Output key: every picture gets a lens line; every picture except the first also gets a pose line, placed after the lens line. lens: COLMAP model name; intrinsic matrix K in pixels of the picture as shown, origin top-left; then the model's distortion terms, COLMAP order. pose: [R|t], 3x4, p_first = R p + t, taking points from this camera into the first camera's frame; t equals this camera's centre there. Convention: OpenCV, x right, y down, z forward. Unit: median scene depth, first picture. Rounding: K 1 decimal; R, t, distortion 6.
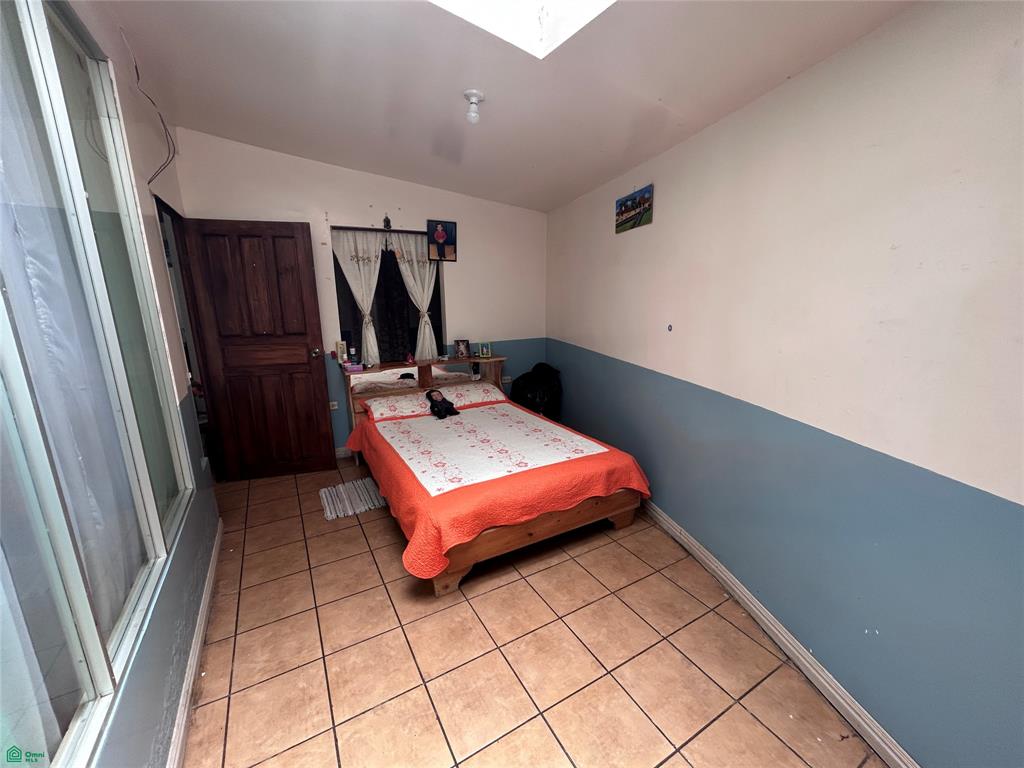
lens RADIAL K [[412.4, 0, 513.4], [0, 412.4, 385.8], [0, 0, 1]] dist [-0.007320, 0.004509]
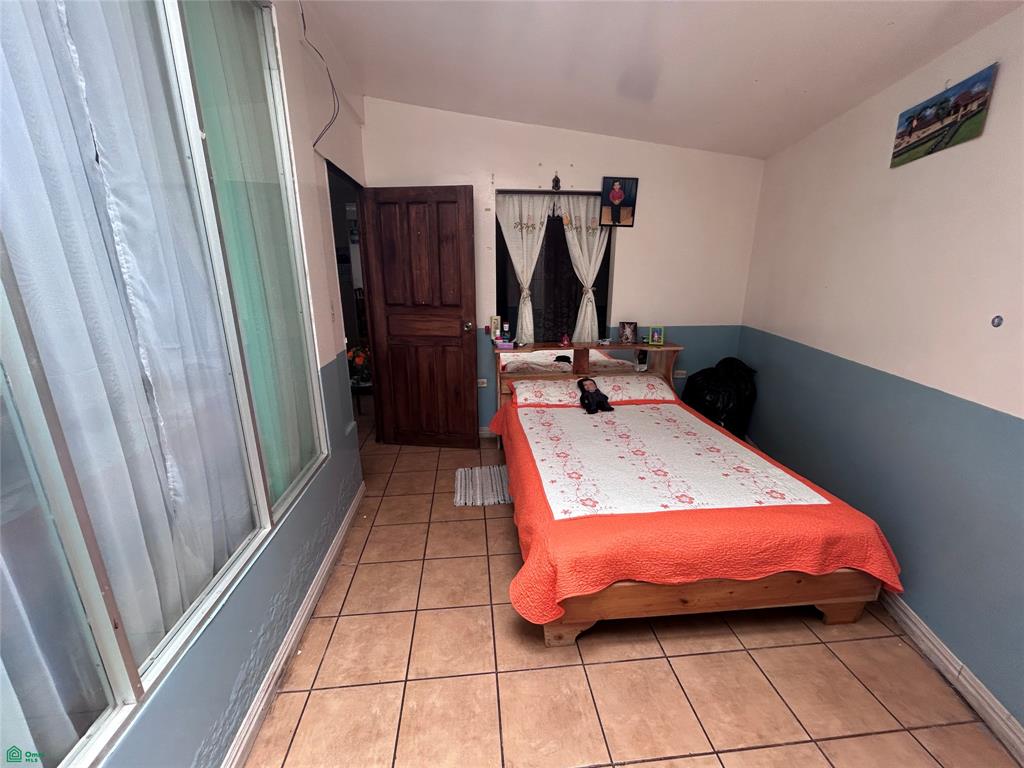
lens RADIAL K [[414.7, 0, 512.6], [0, 414.7, 385.0], [0, 0, 1]] dist [-0.000673, -0.000084]
pose [[0.913399, 0.117498, -0.389739, 0.004318], [-0.101013, 0.992913, 0.062606, -0.019629], [0.394333, -0.017816, 0.918795, 0.190729]]
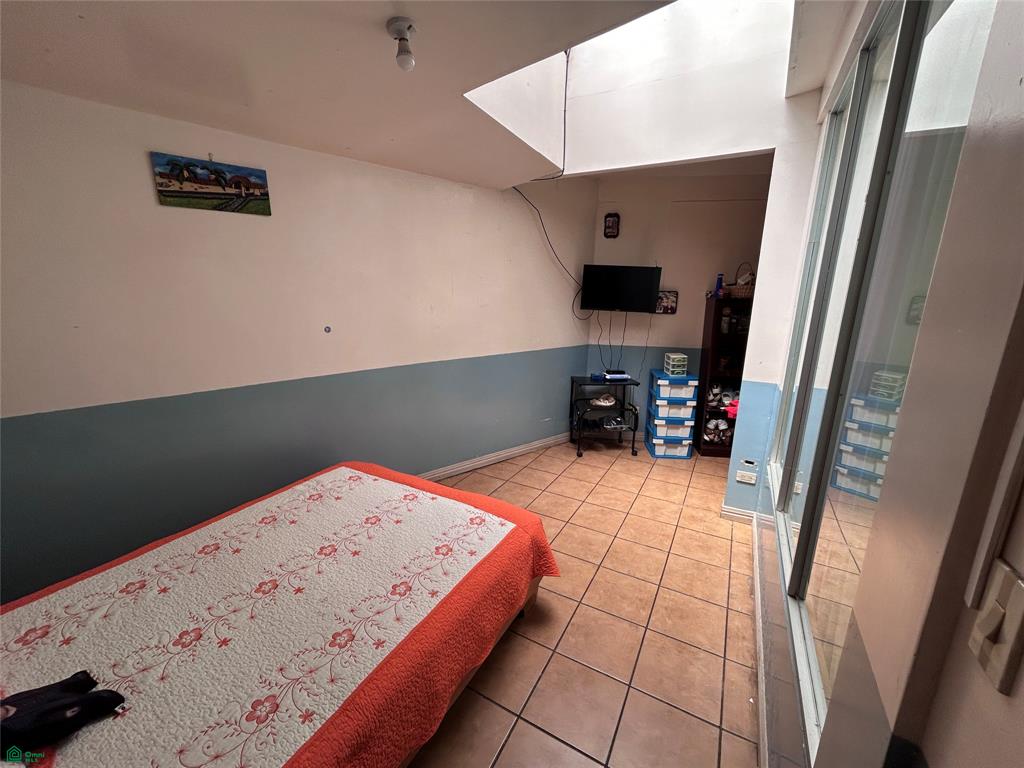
lens RADIAL K [[412.4, 0, 513.4], [0, 412.4, 385.8], [0, 0, 1]] dist [-0.007320, 0.004509]
pose [[-0.514051, -0.199991, 0.834119, -0.675752], [0.183880, 0.924139, 0.334895, -0.242430], [-0.837818, 0.325531, -0.438281, 0.992077]]
